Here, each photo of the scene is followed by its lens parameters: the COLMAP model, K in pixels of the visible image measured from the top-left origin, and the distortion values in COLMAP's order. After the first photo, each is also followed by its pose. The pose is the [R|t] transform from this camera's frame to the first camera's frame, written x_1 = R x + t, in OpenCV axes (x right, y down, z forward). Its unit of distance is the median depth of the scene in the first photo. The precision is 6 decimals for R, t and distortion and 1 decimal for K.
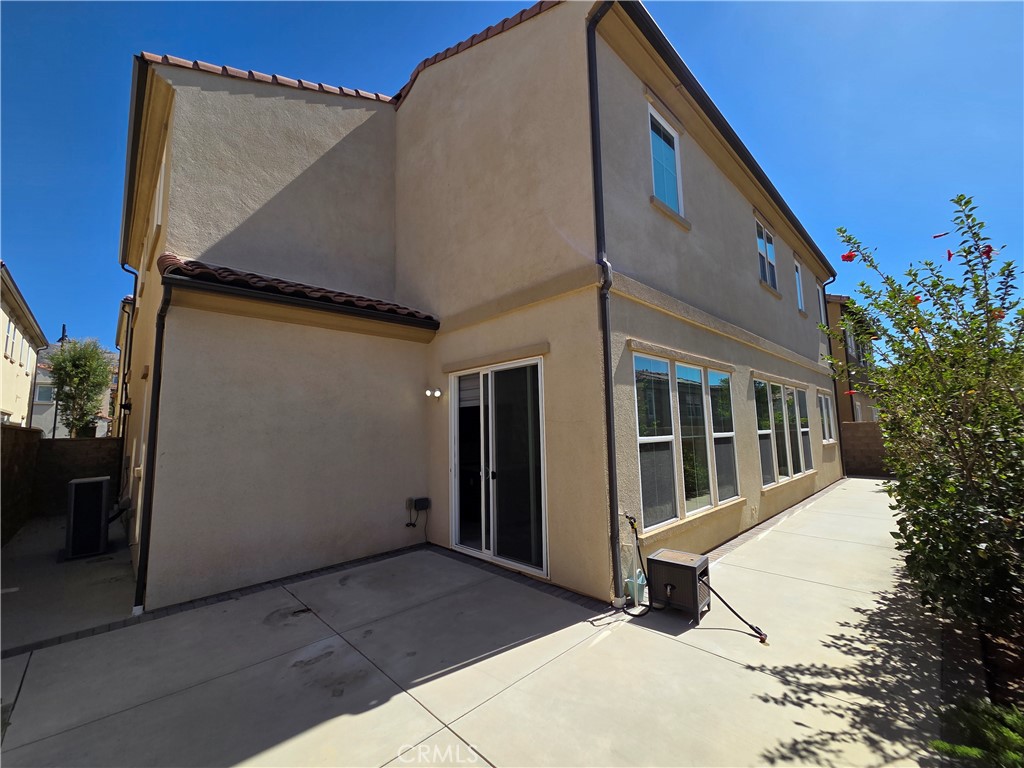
lens RADIAL K [[416.8, 0, 513.4], [0, 416.8, 383.8], [0, 0, 1]] dist [0.003049, 0.000062]
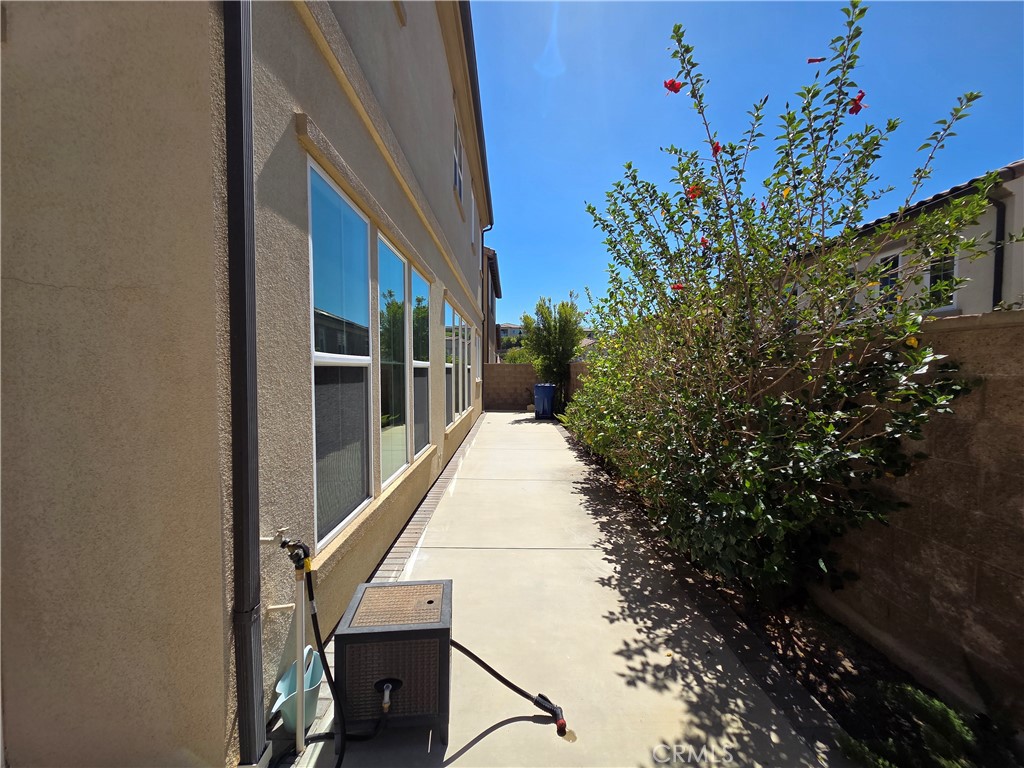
lens RADIAL K [[416.8, 0, 512.5], [0, 416.8, 386.6], [0, 0, 1]] dist [0.003049, 0.000062]
pose [[0.692434, -0.004856, 0.721465, 0.140567], [-0.100008, 0.989678, 0.102645, 0.111605], [-0.714516, -0.143227, 0.684801, 0.607166]]
